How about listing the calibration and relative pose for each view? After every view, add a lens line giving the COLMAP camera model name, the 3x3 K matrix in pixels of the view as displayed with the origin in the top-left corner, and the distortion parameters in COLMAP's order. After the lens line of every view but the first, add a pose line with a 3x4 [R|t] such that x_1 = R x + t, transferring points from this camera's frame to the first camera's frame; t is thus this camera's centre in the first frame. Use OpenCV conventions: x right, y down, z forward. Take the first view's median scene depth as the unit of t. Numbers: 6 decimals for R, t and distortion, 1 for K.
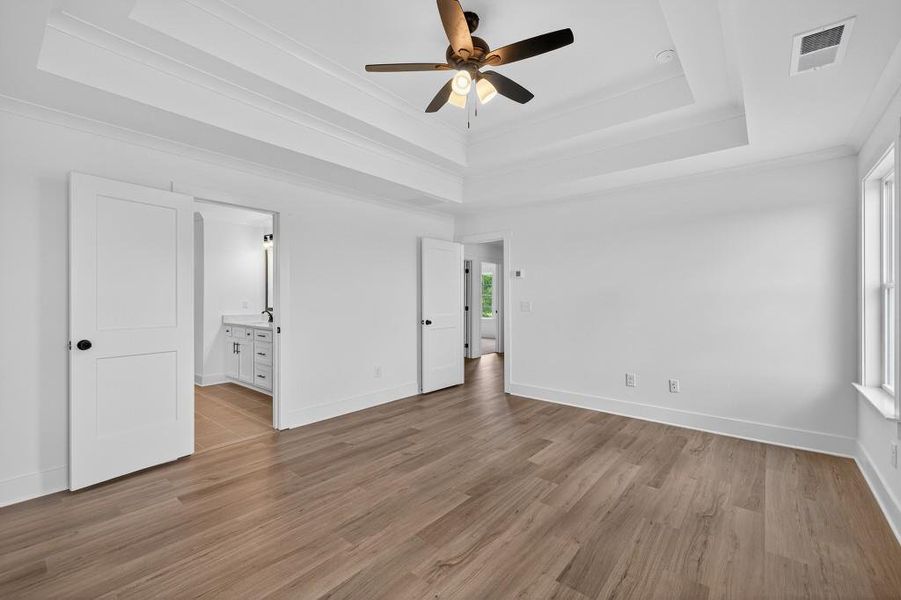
lens RADIAL K [[379.4, 0, 449.1], [0, 379.4, 297.6], [0, 0, 1]] dist [0.003430, -0.000253]
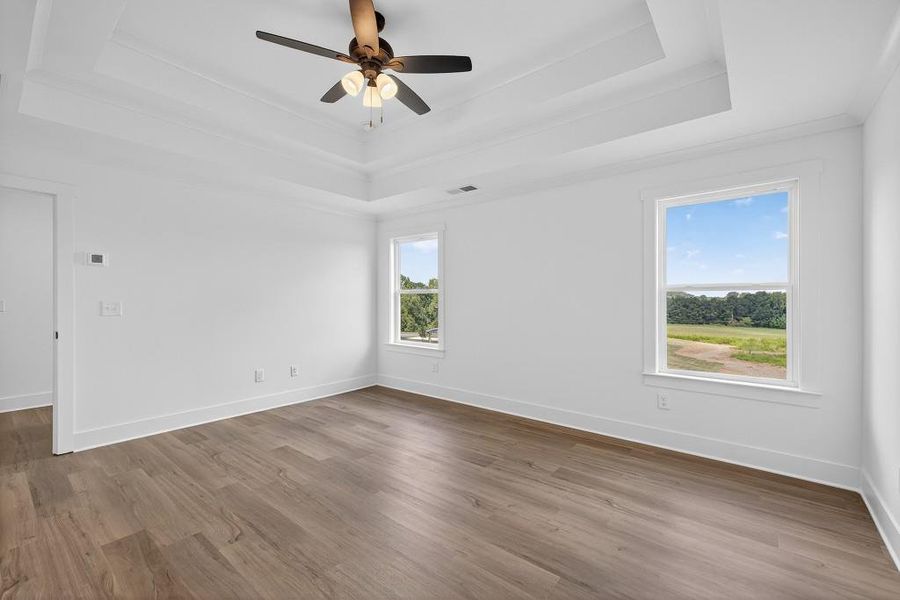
lens RADIAL K [[375.4, 0, 451.7], [0, 375.4, 296.9], [0, 0, 1]] dist [0.006375, -0.000287]
pose [[-0.020245, 0.008860, 0.999756, -0.786505], [-0.004773, 0.999948, -0.008959, 0.008125], [-0.999784, -0.004953, -0.020201, 0.676837]]
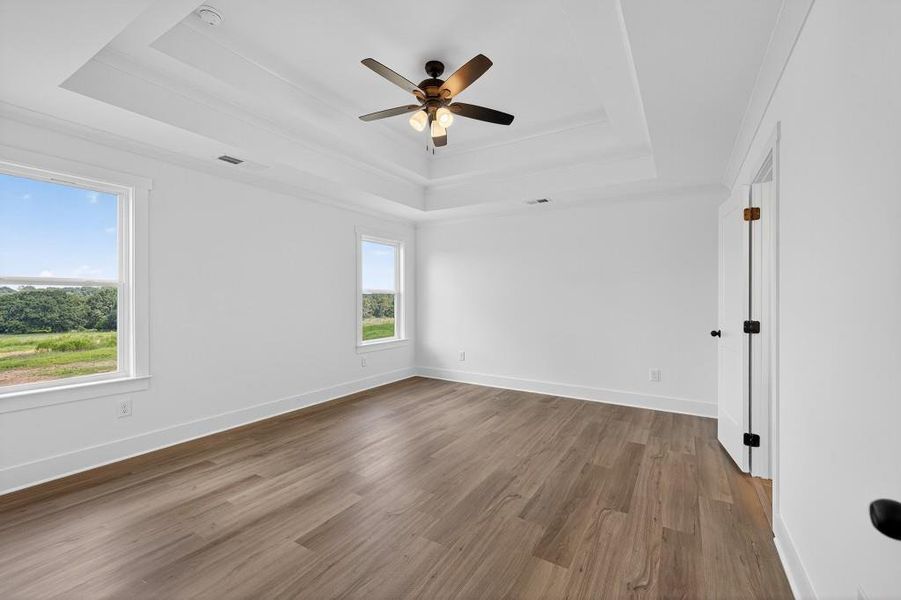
lens RADIAL K [[376.4, 0, 447.3], [0, 376.4, 297.8], [0, 0, 1]] dist [0.005235, -0.000059]
pose [[-0.990103, -0.004773, -0.140261, 0.143736], [-0.004213, 0.999982, -0.004292, 0.007412], [0.140279, -0.003659, -0.990105, 1.817440]]
